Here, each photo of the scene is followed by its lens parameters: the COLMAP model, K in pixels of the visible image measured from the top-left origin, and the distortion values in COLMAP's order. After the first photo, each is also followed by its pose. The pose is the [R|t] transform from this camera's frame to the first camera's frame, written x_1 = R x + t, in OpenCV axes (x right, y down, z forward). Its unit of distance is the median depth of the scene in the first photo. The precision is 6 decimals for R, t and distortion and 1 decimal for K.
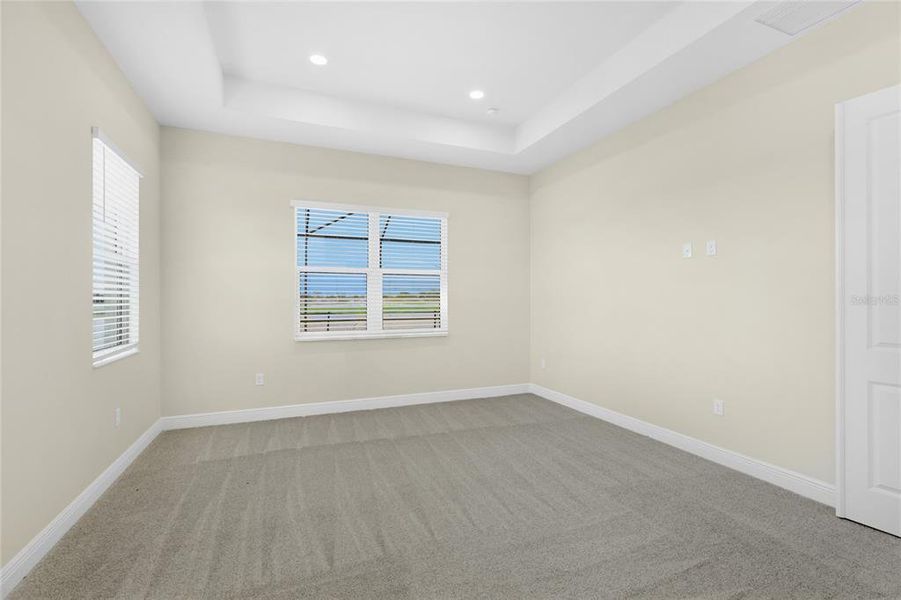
lens RADIAL K [[403.5, 0, 445.4], [0, 403.5, 296.9], [0, 0, 1]] dist [0.000035, 0.000087]
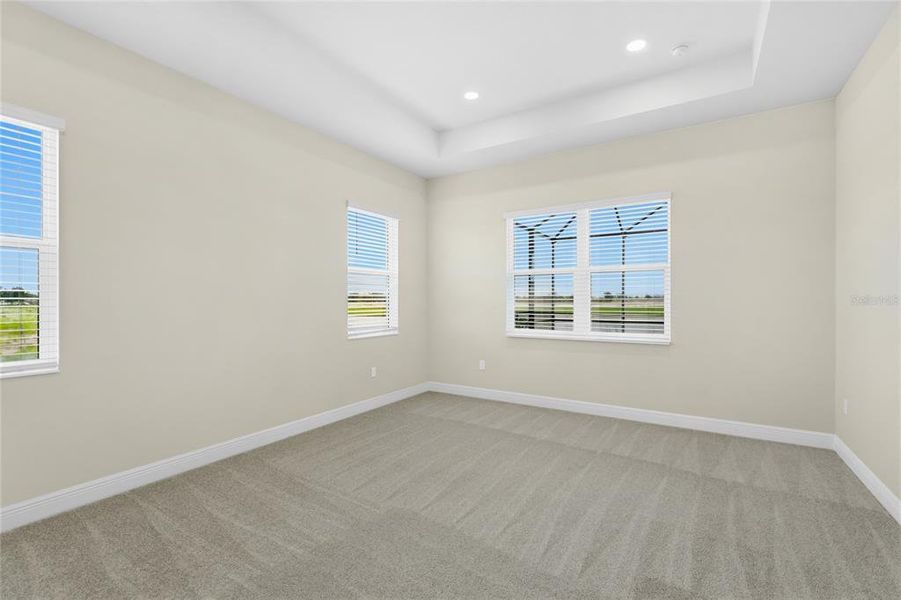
lens RADIAL K [[403.5, 0, 445.4], [0, 403.5, 296.9], [0, 0, 1]] dist [0.000035, 0.000087]
pose [[0.581071, -0.005972, -0.813831, 0.455607], [0.007298, 0.999971, -0.002127, -0.000558], [0.813820, -0.004703, 0.581098, 0.194173]]
